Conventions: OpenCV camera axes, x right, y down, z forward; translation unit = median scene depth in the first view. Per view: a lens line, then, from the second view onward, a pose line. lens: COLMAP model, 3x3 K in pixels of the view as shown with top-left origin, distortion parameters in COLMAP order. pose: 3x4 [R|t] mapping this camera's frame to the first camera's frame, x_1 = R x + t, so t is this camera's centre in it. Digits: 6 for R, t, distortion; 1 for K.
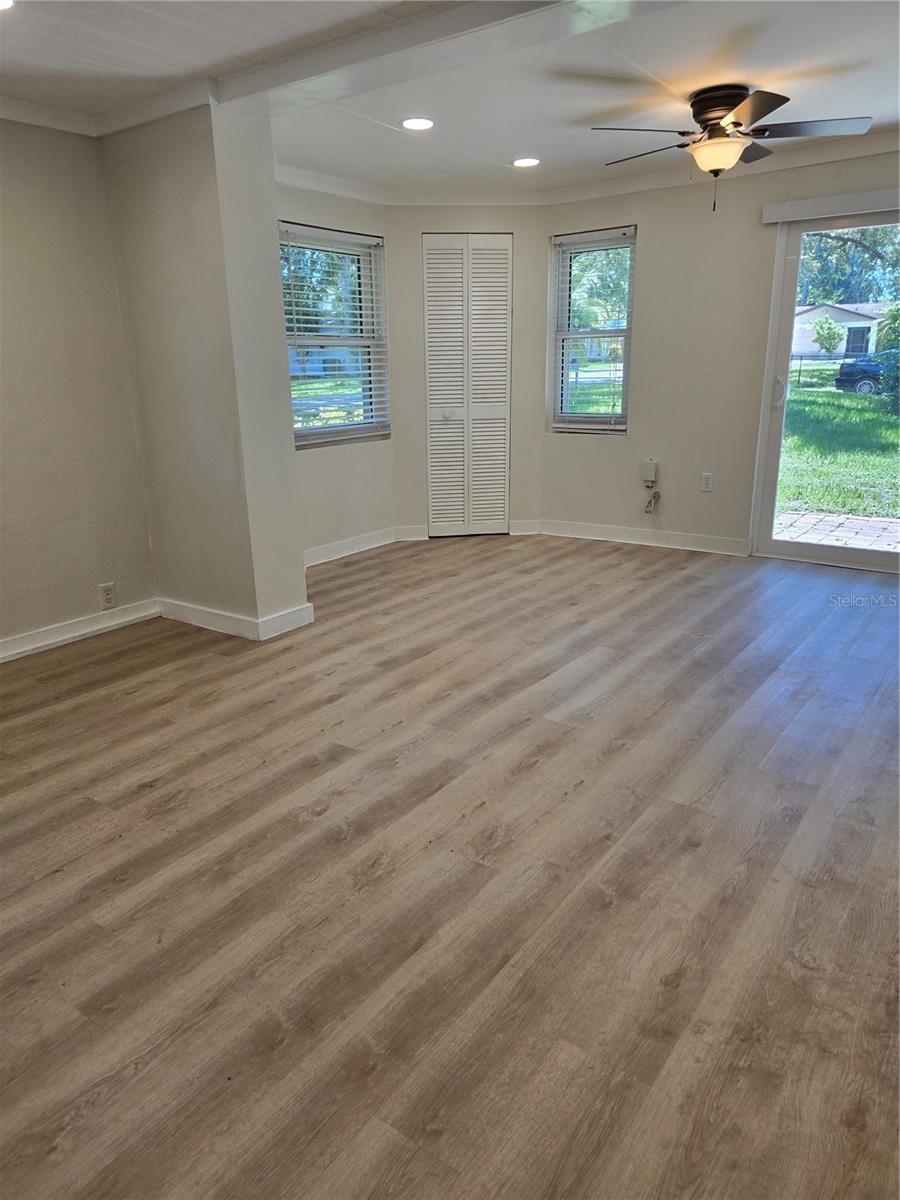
lens RADIAL K [[796.1, 0, 450.0], [0, 796.1, 600.0], [0, 0, 1]] dist [0.102288, -0.121256]
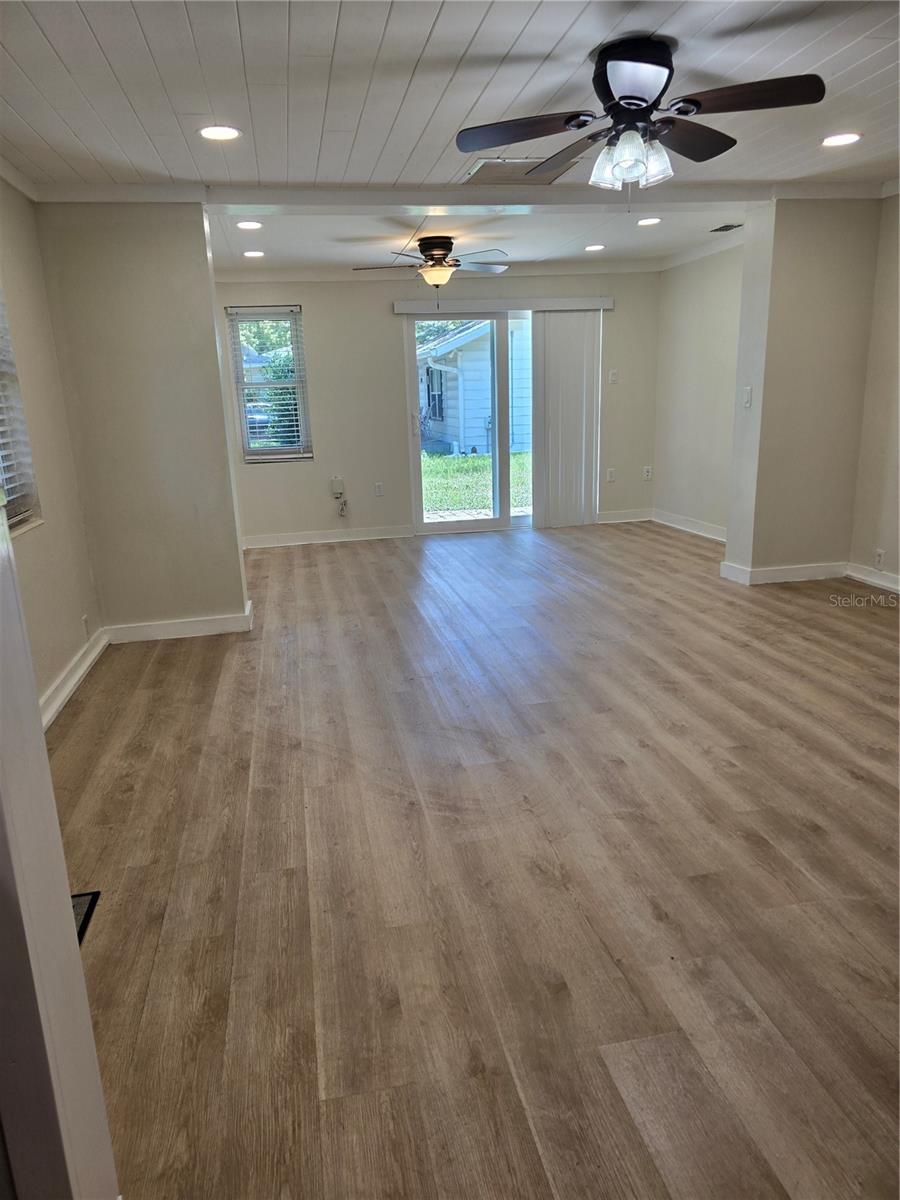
lens RADIAL K [[796.1, 0, 450.0], [0, 796.1, 600.0], [0, 0, 1]] dist [0.102288, -0.121256]
pose [[0.681188, -0.188070, 0.707539, -0.778066], [0.235101, 0.971448, 0.031874, 0.034259], [-0.693333, 0.144631, 0.705955, -0.059326]]
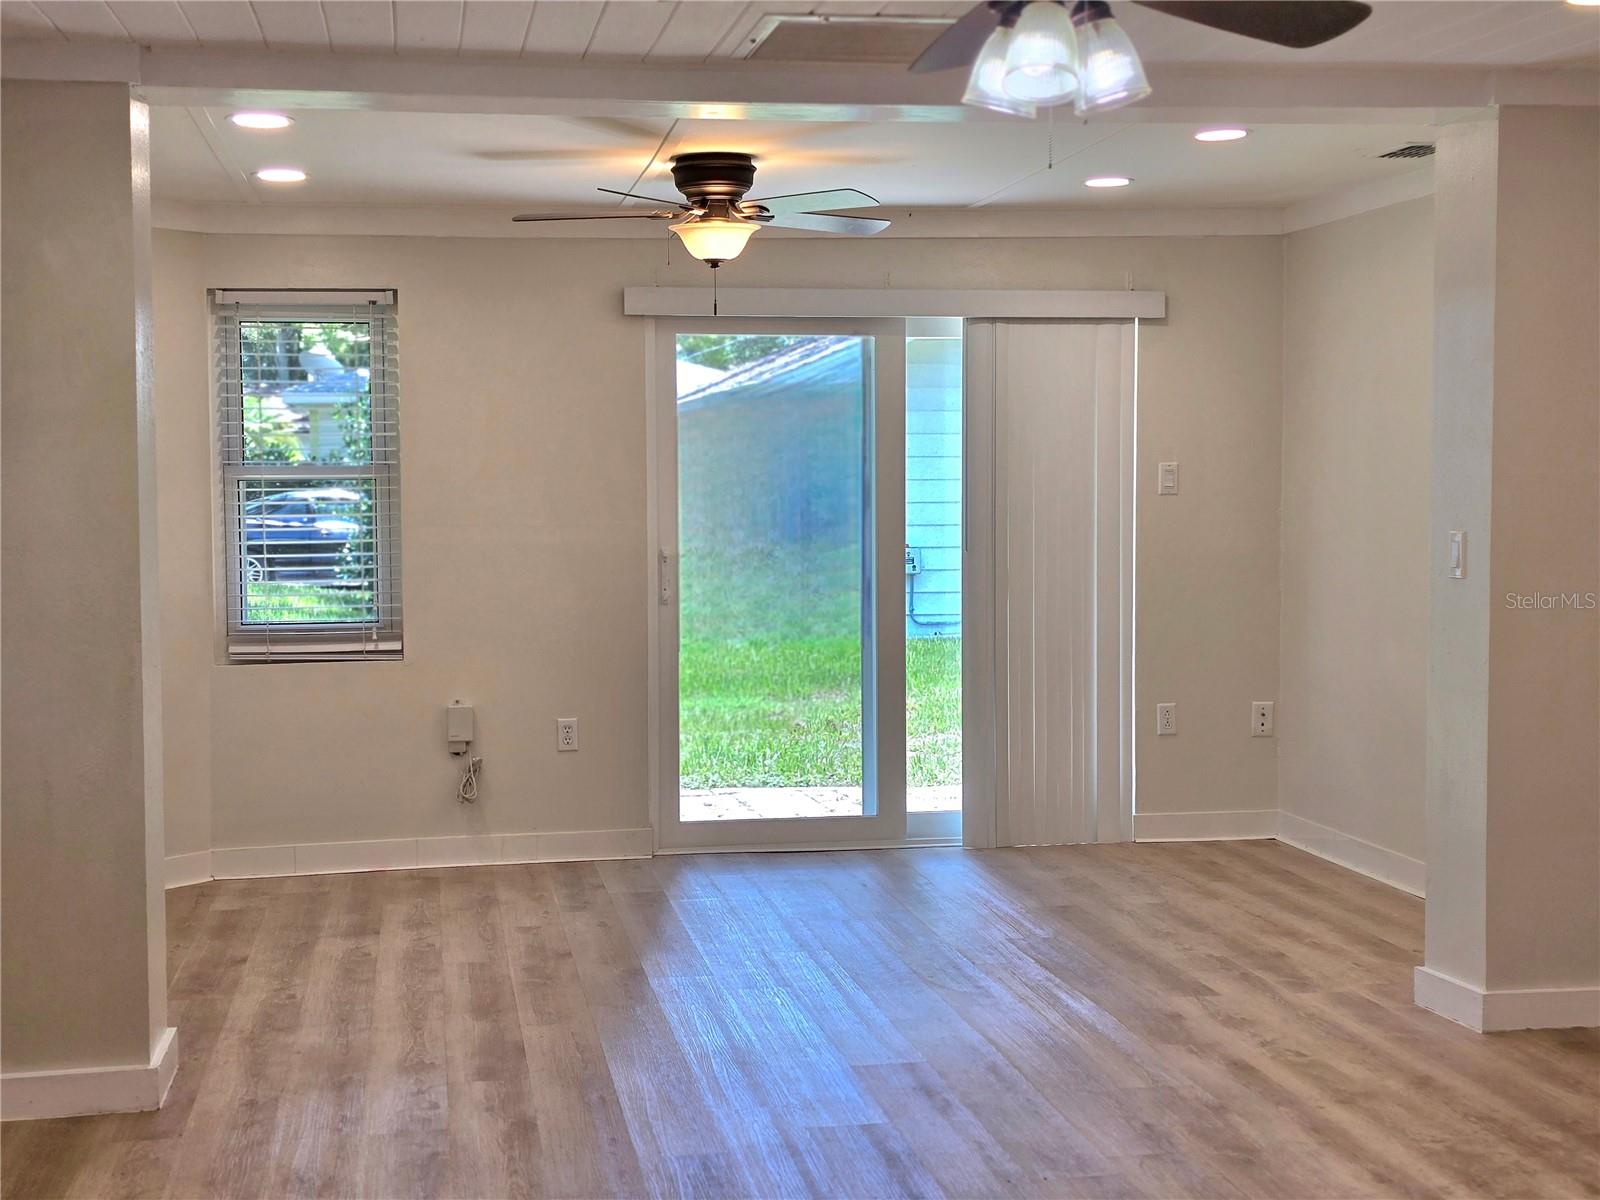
lens RADIAL K [[2108.2, 0, 800.0], [0, 2108.2, 600.0], [0, 0, 1]] dist [0.176073, -0.457448]
pose [[0.694908, -0.026874, 0.718597, -0.760338], [0.201067, 0.966705, -0.158286, 0.032607], [-0.690417, 0.254480, 0.677174, -0.144933]]
